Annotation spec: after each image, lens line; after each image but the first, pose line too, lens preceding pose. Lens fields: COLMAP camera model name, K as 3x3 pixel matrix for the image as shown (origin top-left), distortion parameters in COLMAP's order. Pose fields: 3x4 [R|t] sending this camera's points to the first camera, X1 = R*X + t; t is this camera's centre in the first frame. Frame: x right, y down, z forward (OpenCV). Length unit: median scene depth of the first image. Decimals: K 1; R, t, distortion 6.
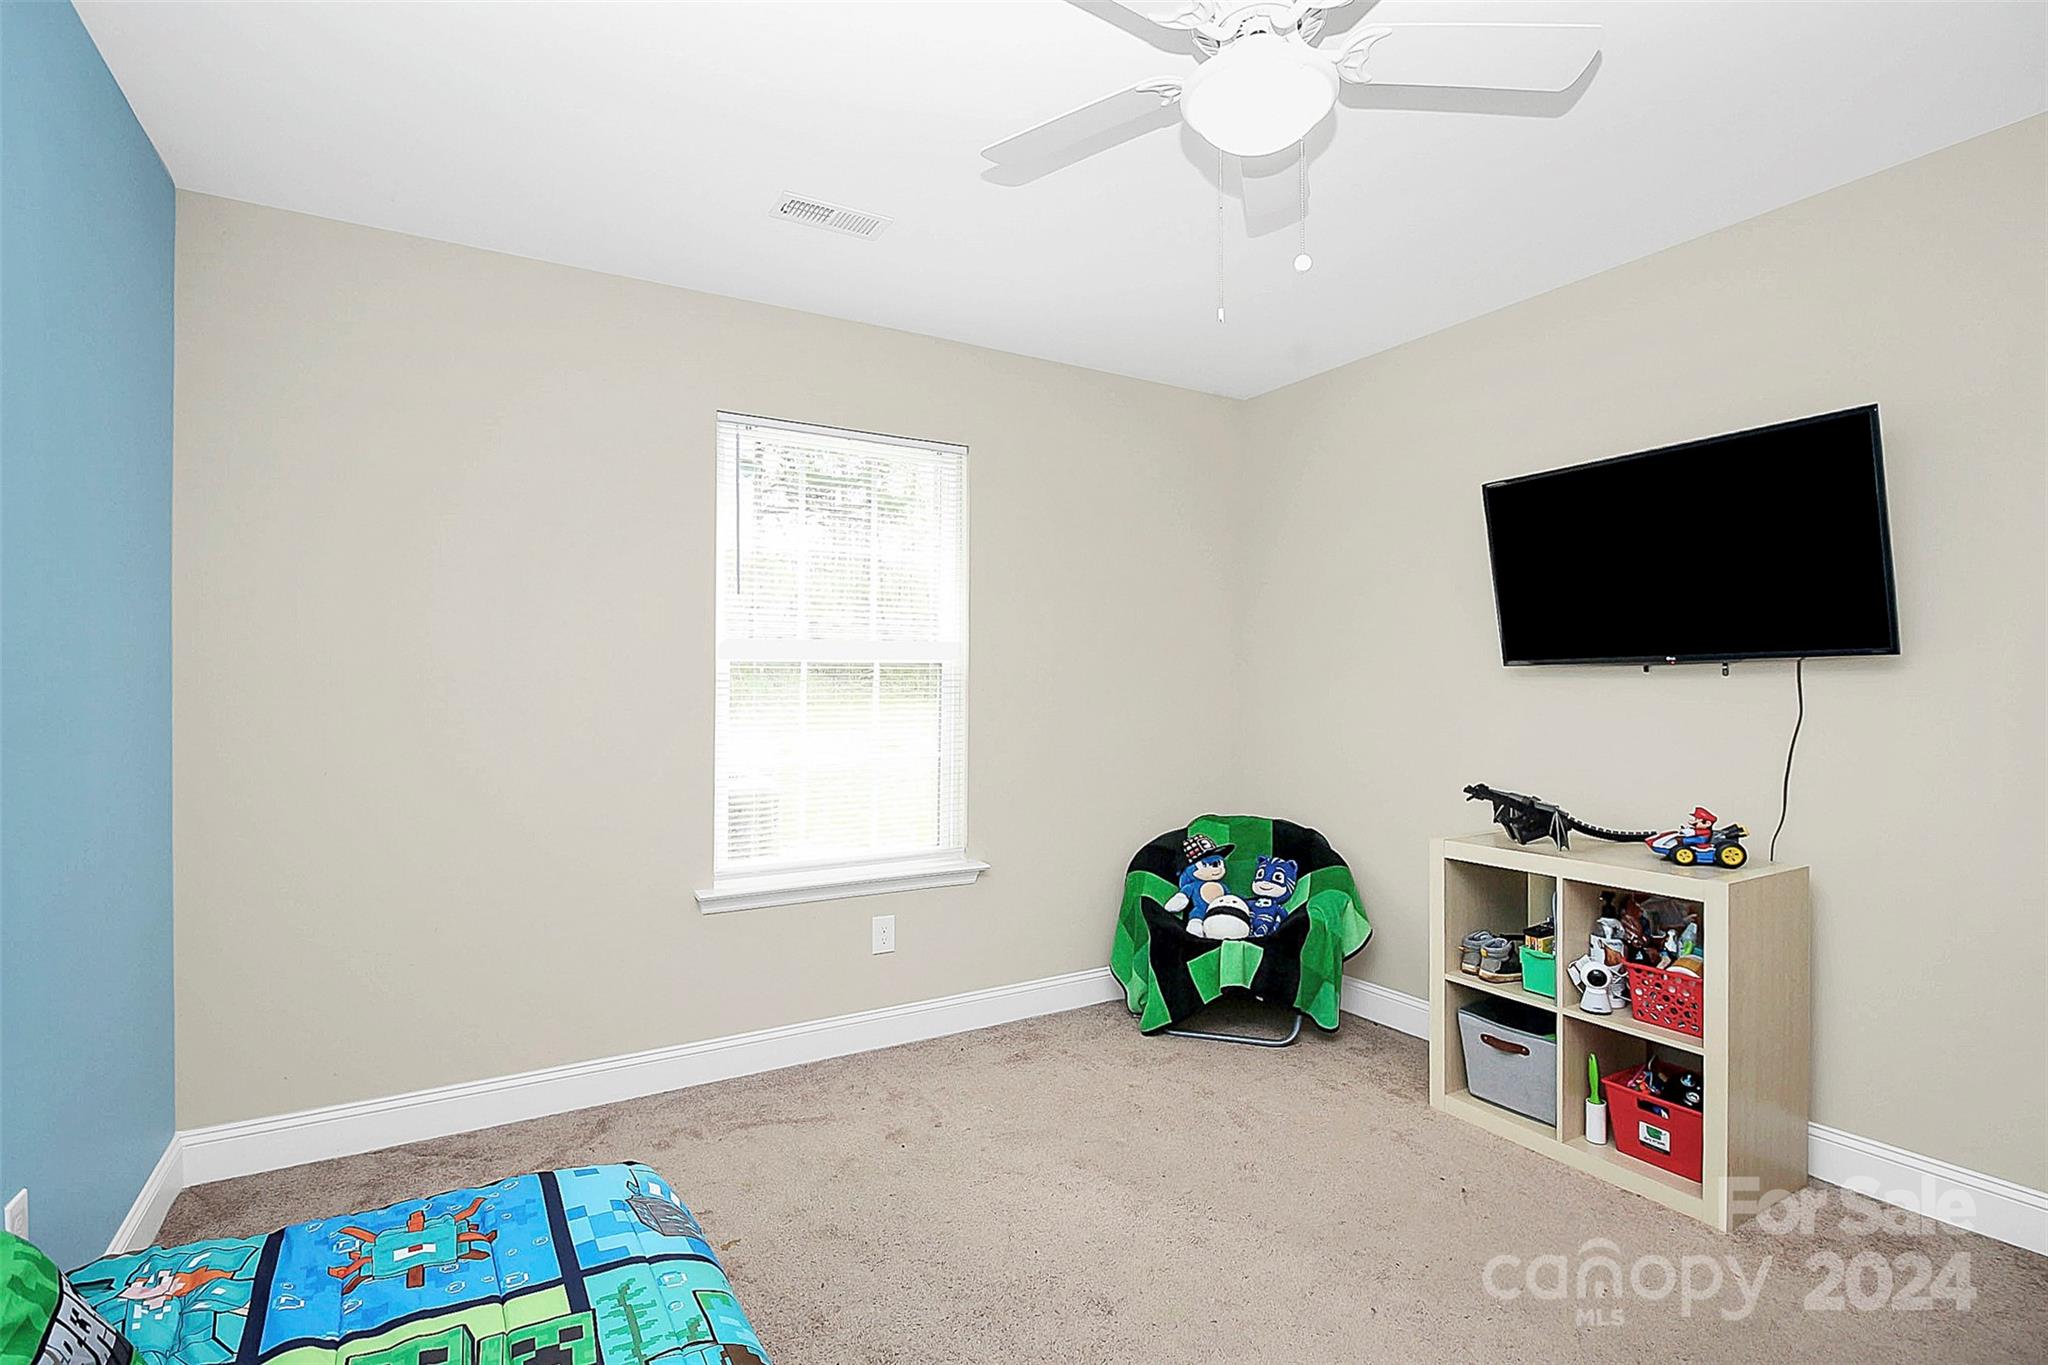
lens RADIAL K [[970.8, 0, 1023.9], [0, 970.8, 673.4], [0, 0, 1]] dist [-0.000058, -0.000687]
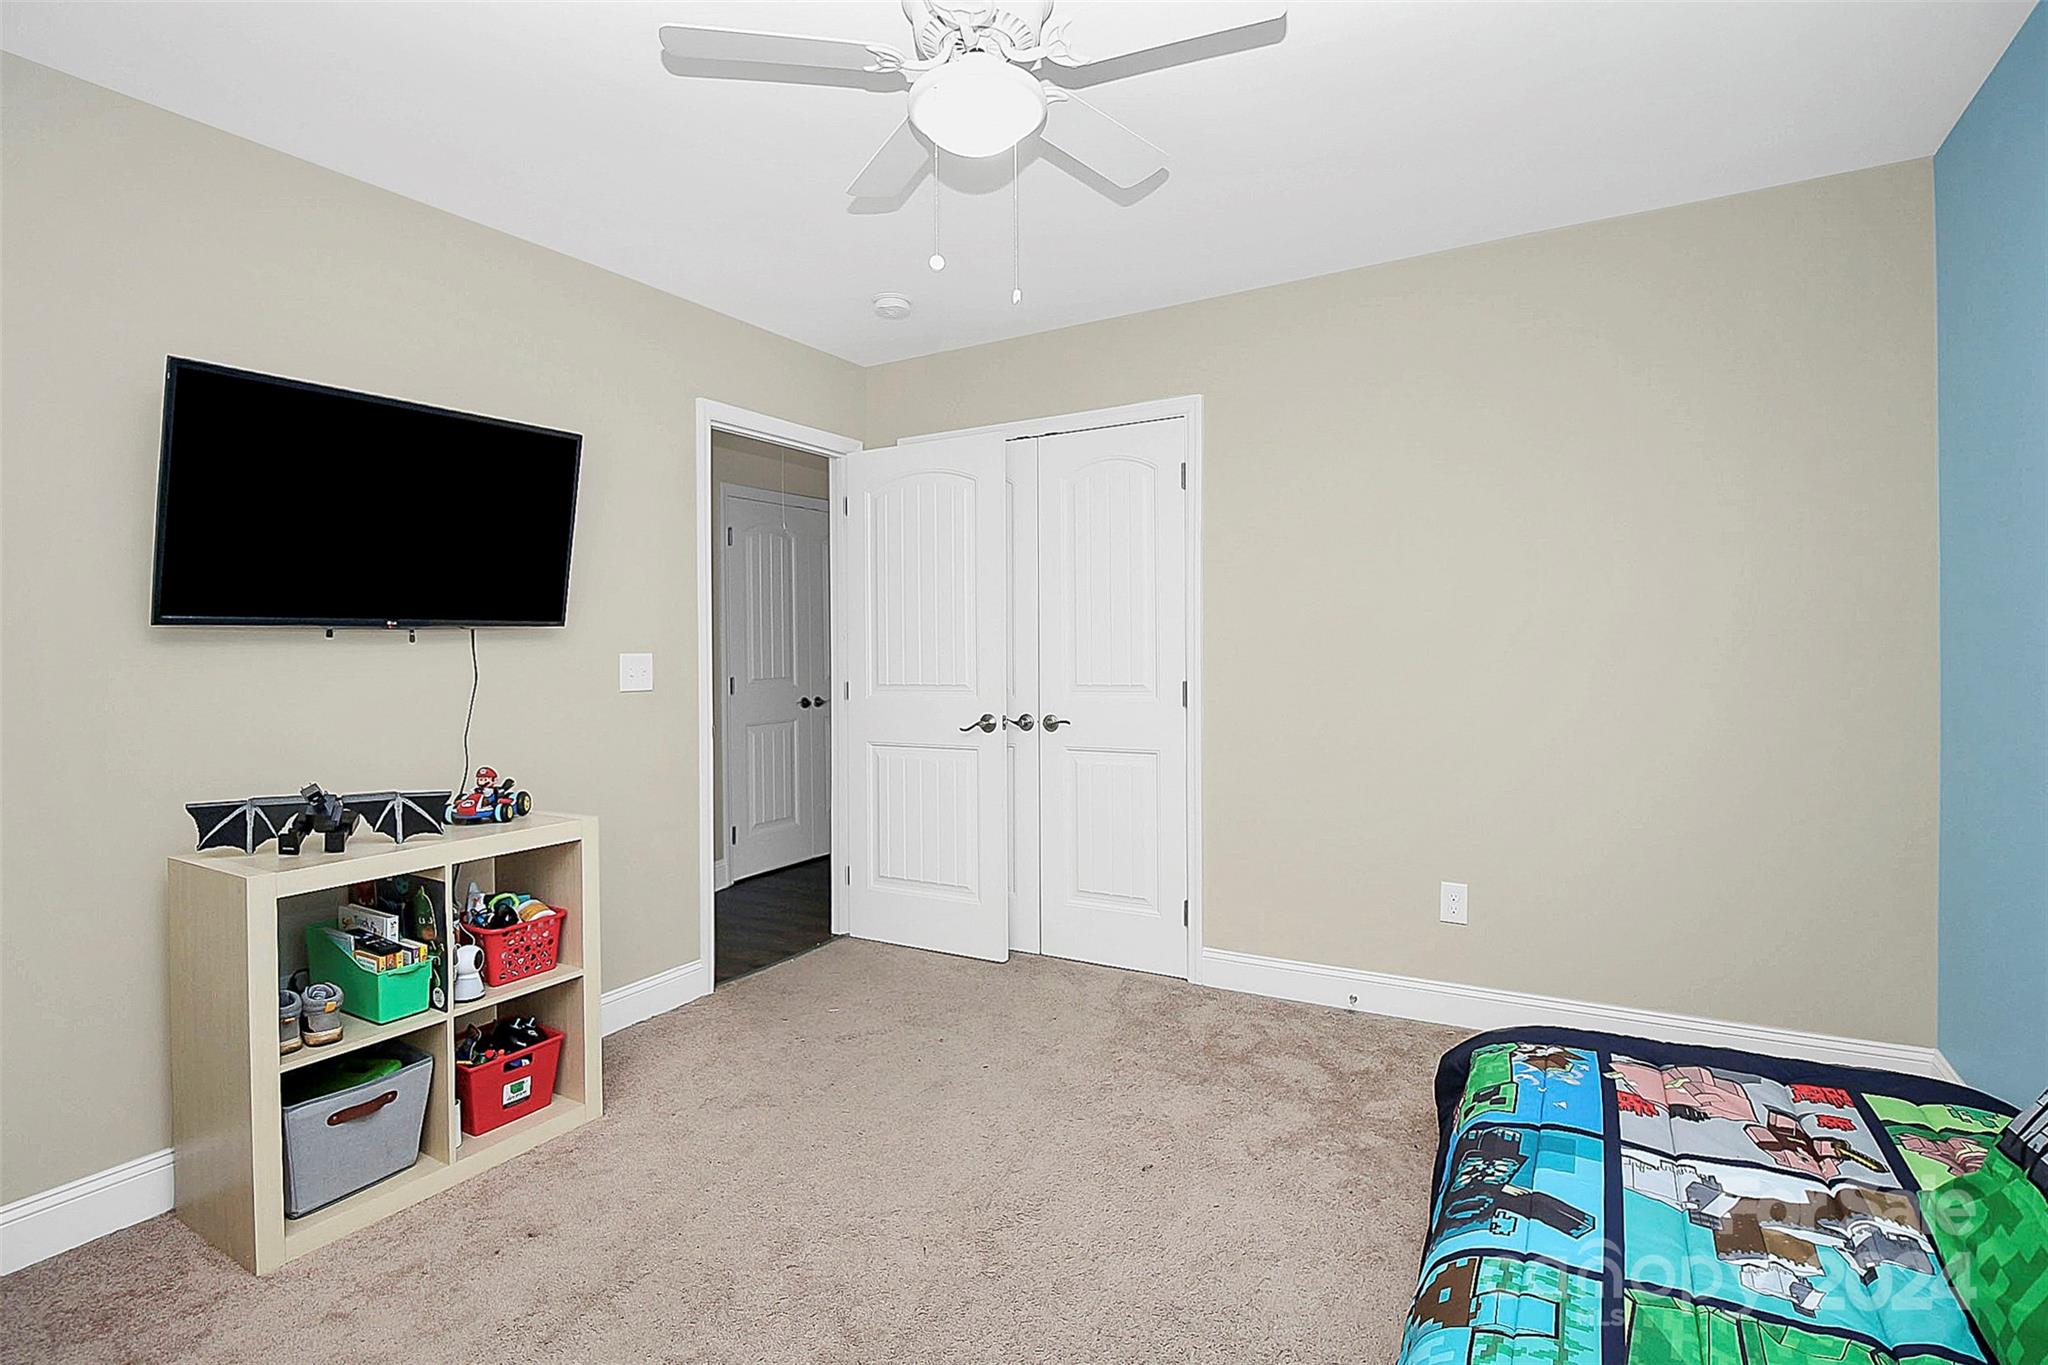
lens RADIAL K [[1004.7, 0, 1027.6], [0, 1004.7, 643.2], [0, 0, 1]] dist [0.000459, -0.000378]
pose [[-0.501830, 0.019969, 0.864736, -0.463170], [0.005020, 0.999784, -0.020174, 0.025665], [-0.864952, -0.005783, -0.501822, 0.908481]]
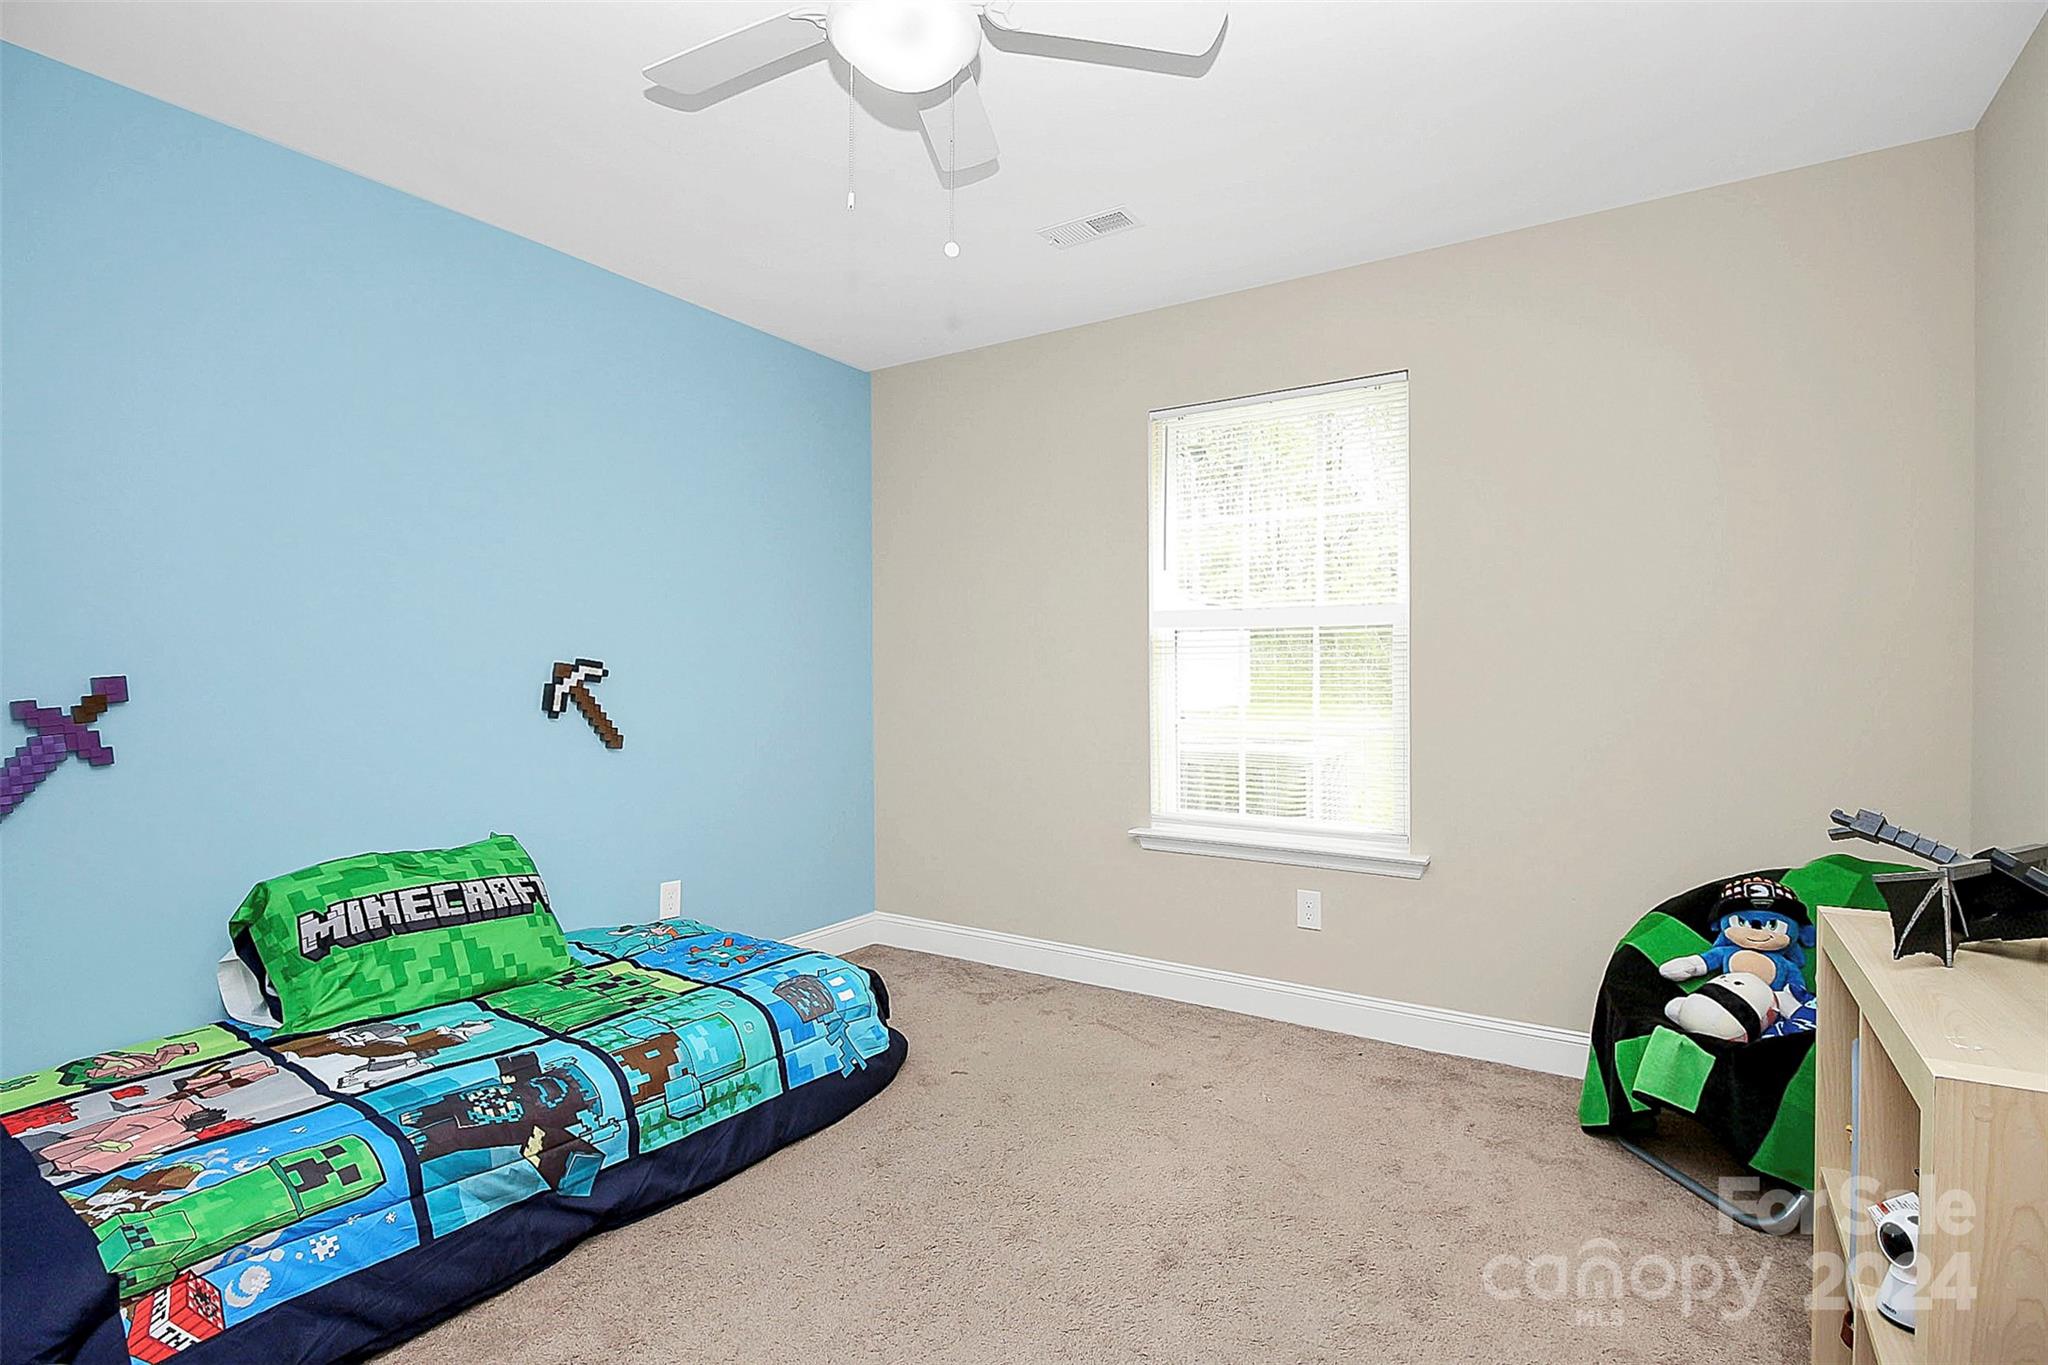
lens RADIAL K [[970.8, 0, 1023.9], [0, 970.8, 673.4], [0, 0, 1]] dist [-0.000058, -0.000687]
pose [[0.458937, -0.001433, -0.888468, 0.699227], [0.005684, 0.999983, 0.001323, 0.040605], [0.888450, -0.005658, 0.458938, 0.379655]]
